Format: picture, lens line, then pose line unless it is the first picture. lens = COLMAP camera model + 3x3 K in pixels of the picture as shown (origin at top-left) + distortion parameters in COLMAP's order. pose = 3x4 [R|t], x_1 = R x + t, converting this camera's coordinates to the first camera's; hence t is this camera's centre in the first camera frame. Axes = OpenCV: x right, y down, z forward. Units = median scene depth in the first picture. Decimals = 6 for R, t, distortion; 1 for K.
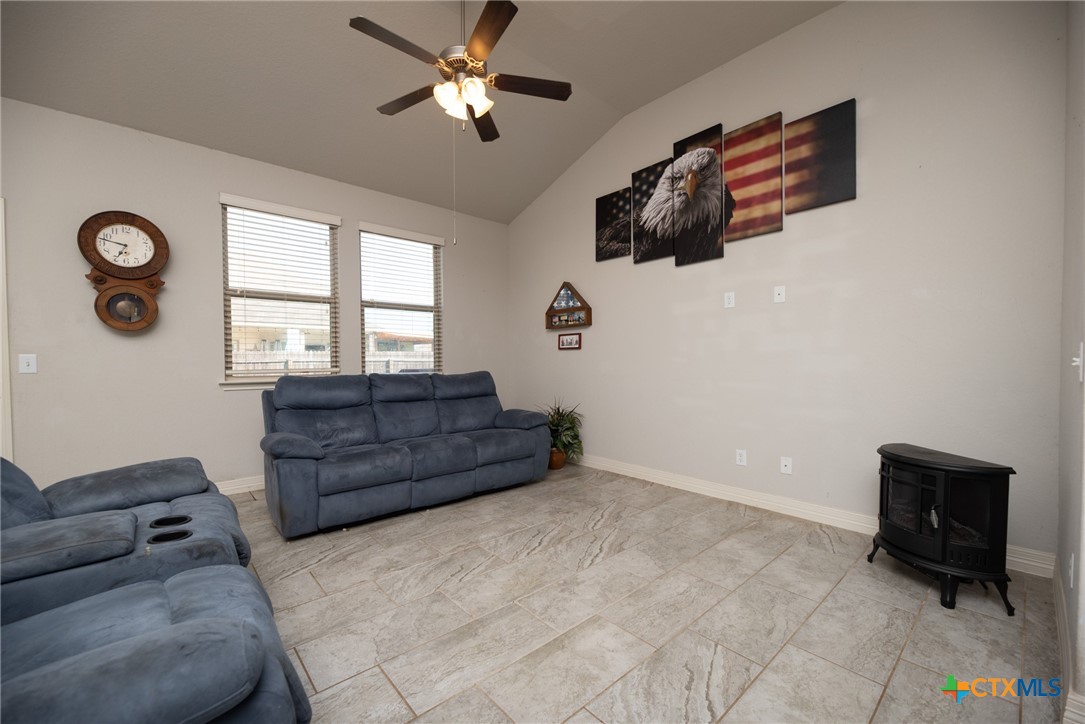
lens RADIAL K [[443.1, 0, 547.4], [0, 443.1, 368.3], [0, 0, 1]] dist [-0.000077, -0.000035]
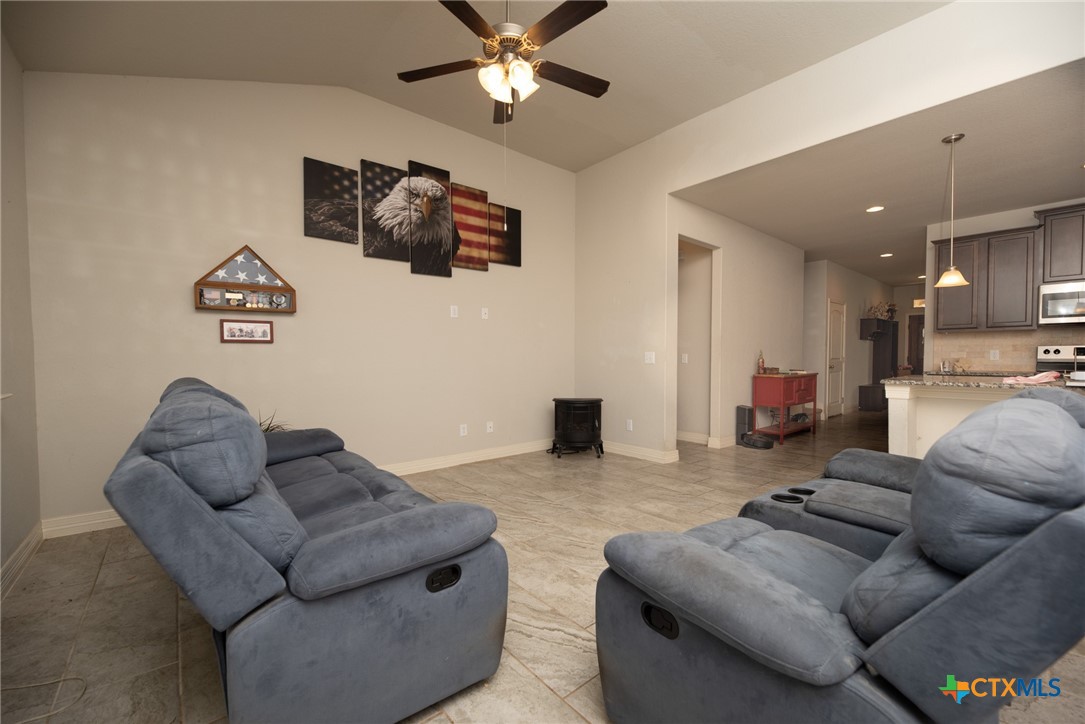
lens RADIAL K [[443.1, 0, 547.4], [0, 443.1, 368.3], [0, 0, 1]] dist [-0.000077, -0.000035]
pose [[0.010428, -0.020867, 0.999728, -0.823927], [0.022287, 0.999539, 0.020630, -0.007881], [-0.999697, 0.022066, 0.010889, 0.663761]]
